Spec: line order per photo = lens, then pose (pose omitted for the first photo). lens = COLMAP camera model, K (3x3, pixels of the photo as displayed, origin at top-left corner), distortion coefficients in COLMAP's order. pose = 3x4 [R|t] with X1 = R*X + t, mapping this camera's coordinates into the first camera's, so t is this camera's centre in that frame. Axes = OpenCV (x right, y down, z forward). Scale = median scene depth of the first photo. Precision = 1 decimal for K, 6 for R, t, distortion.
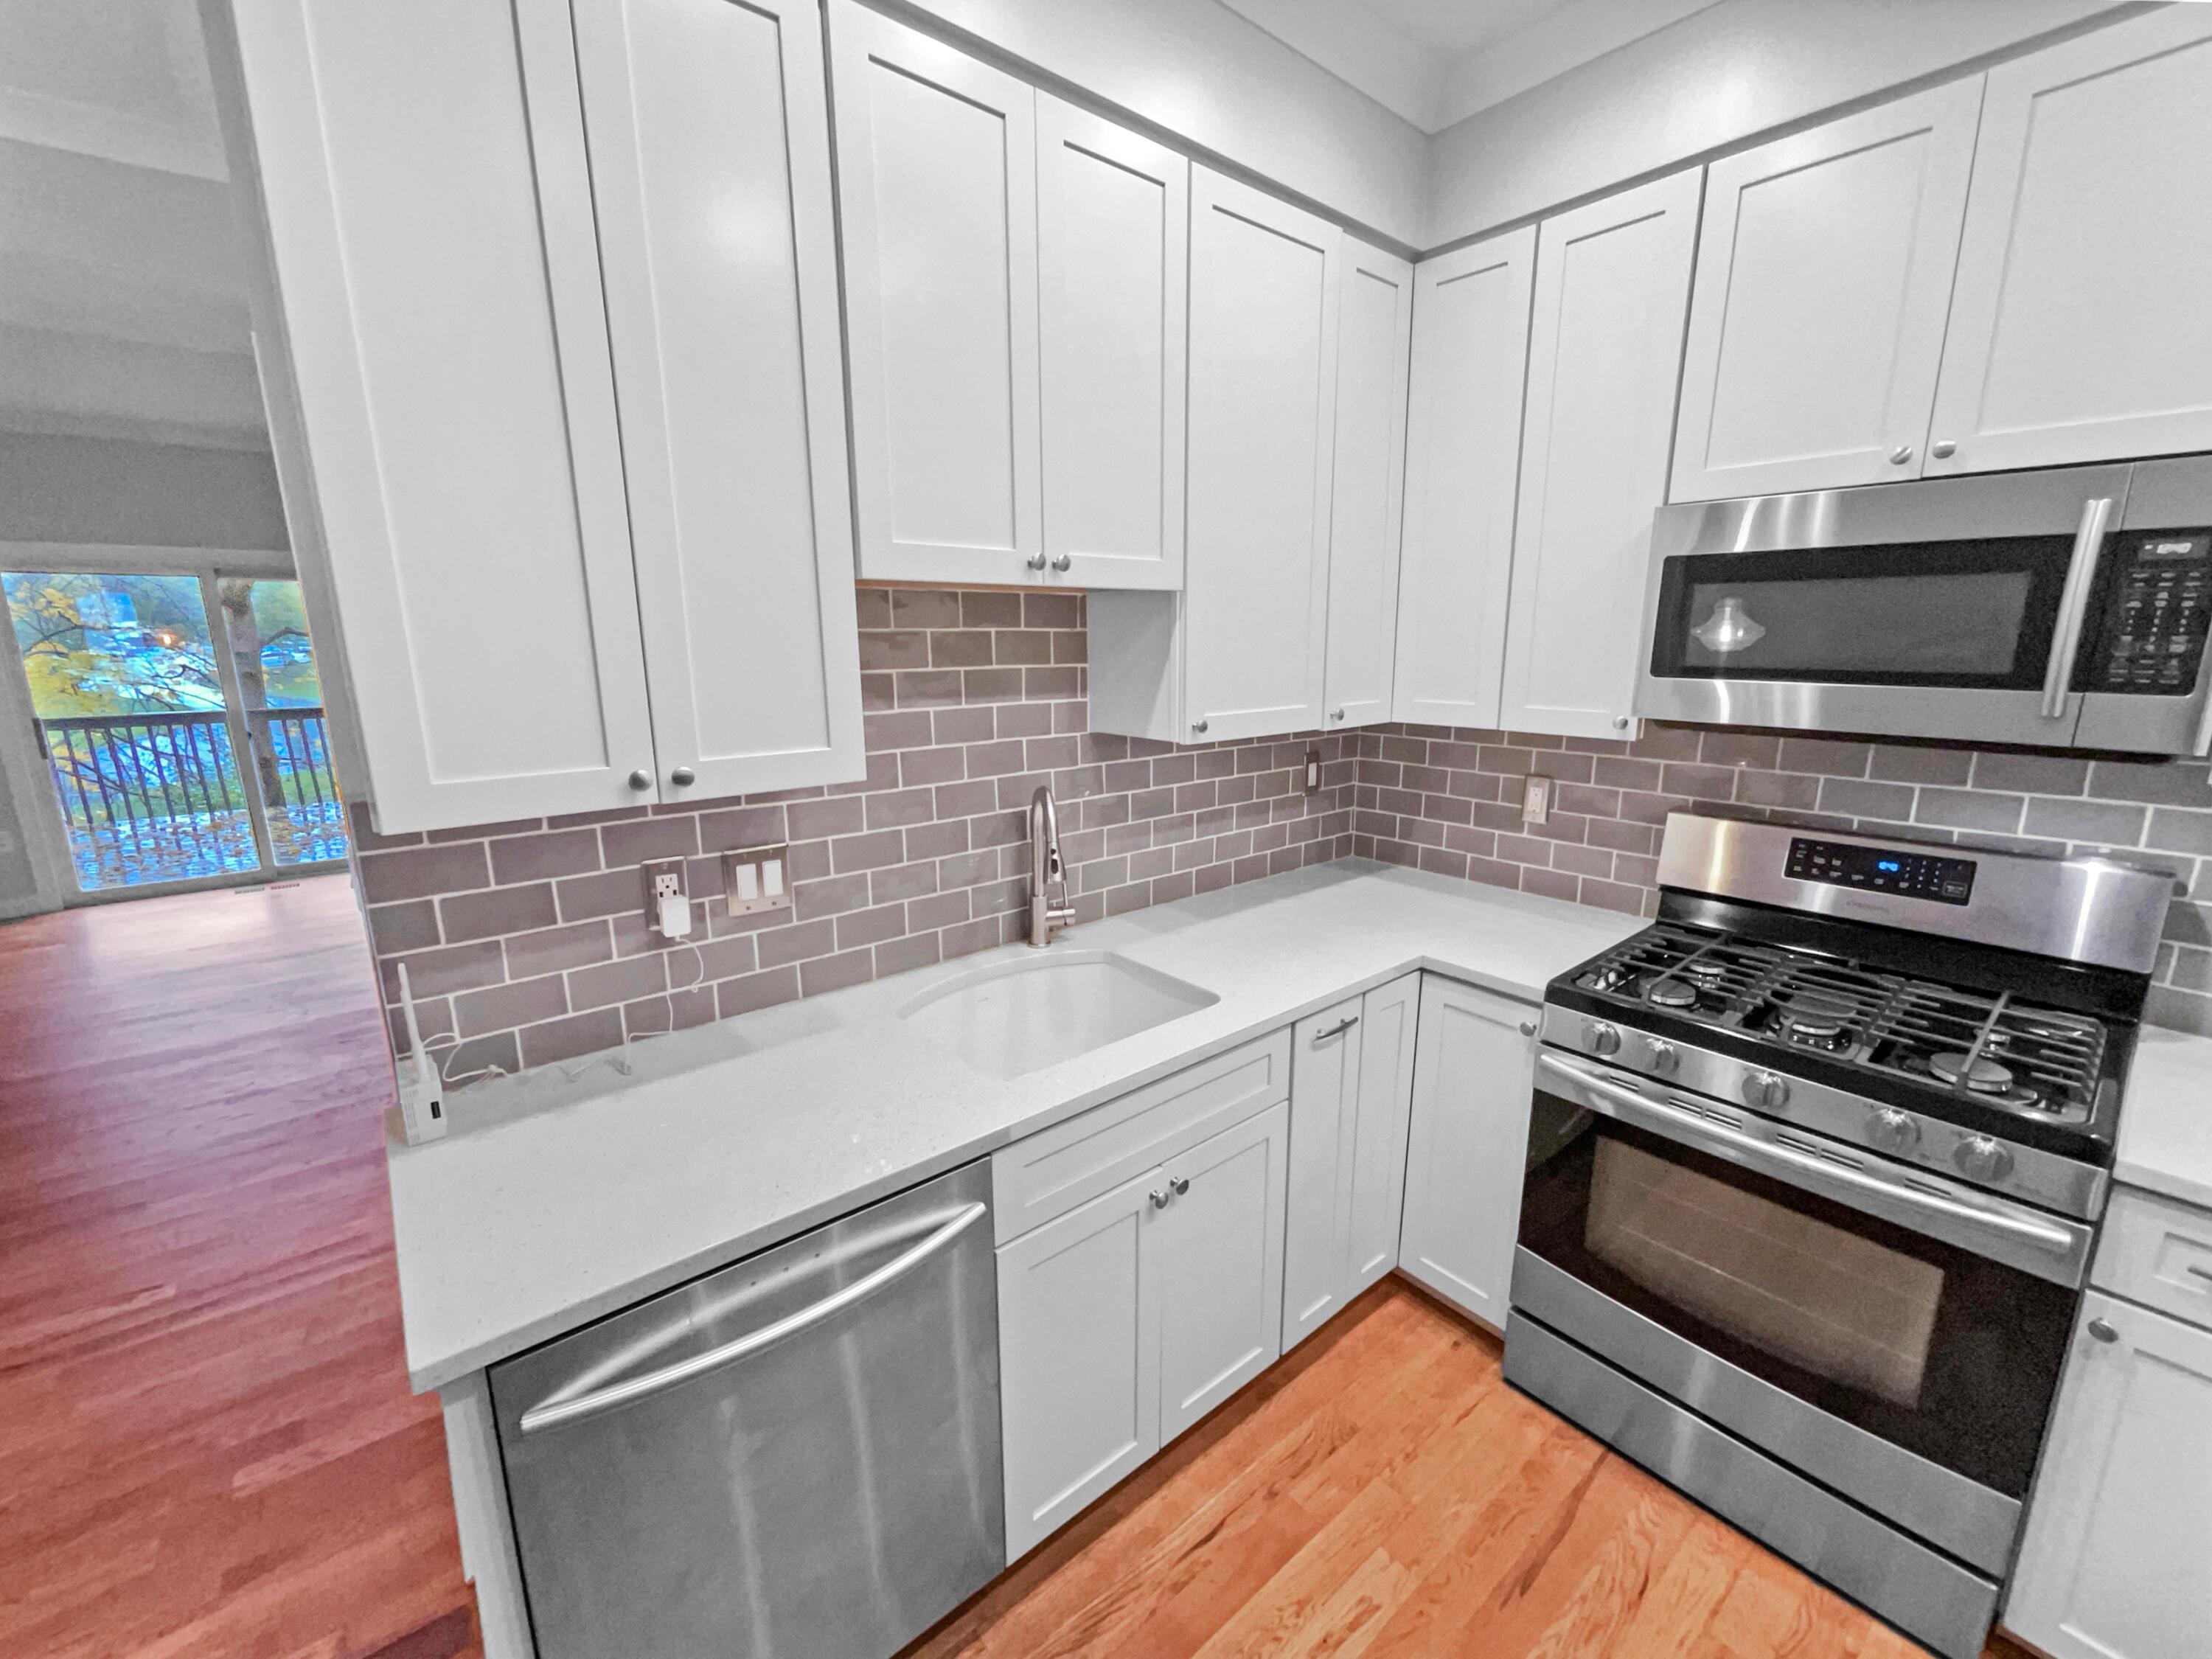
lens RADIAL K [[900.3, 0, 1097.9], [0, 900.3, 825.3], [0, 0, 1]] dist [-0.006551, 0.000398]
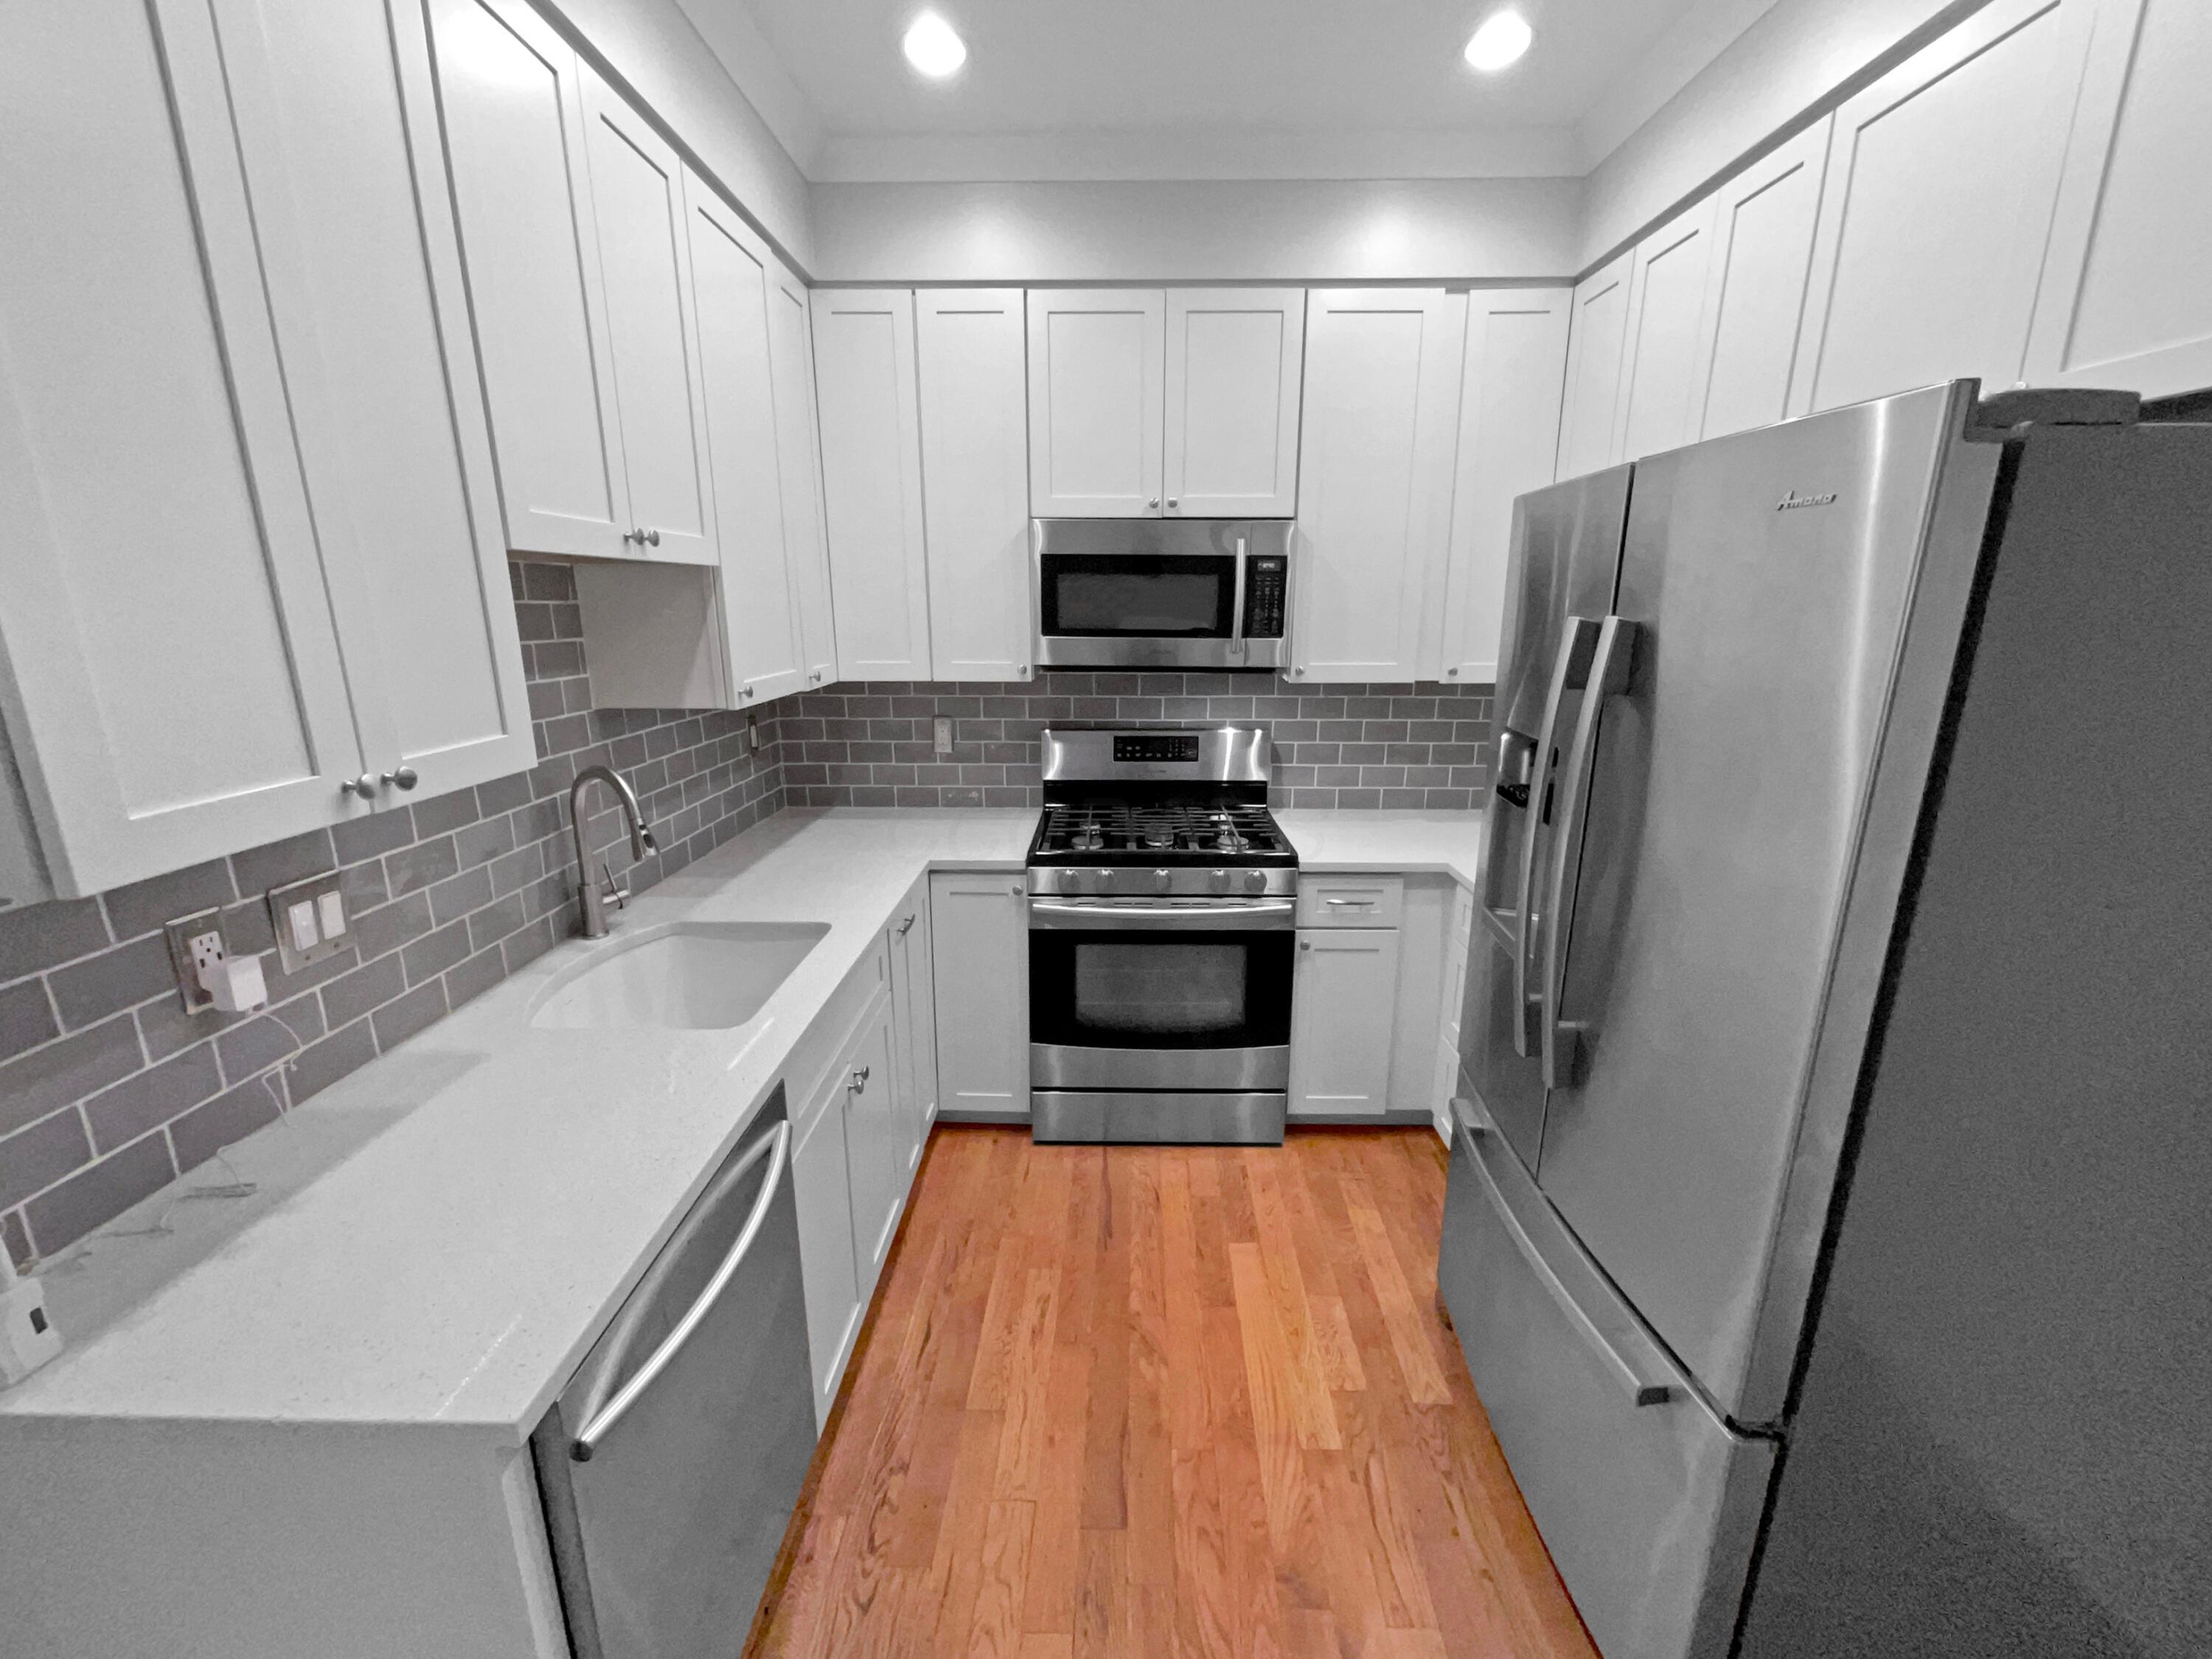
lens RADIAL K [[900.3, 0, 1105.4], [0, 900.3, 825.1], [0, 0, 1]] dist [-0.006551, 0.000398]
pose [[0.649847, -0.177714, 0.738997, -0.458365], [0.152780, 0.982978, 0.102038, 0.003750], [-0.744552, 0.046595, 0.665937, -0.044315]]
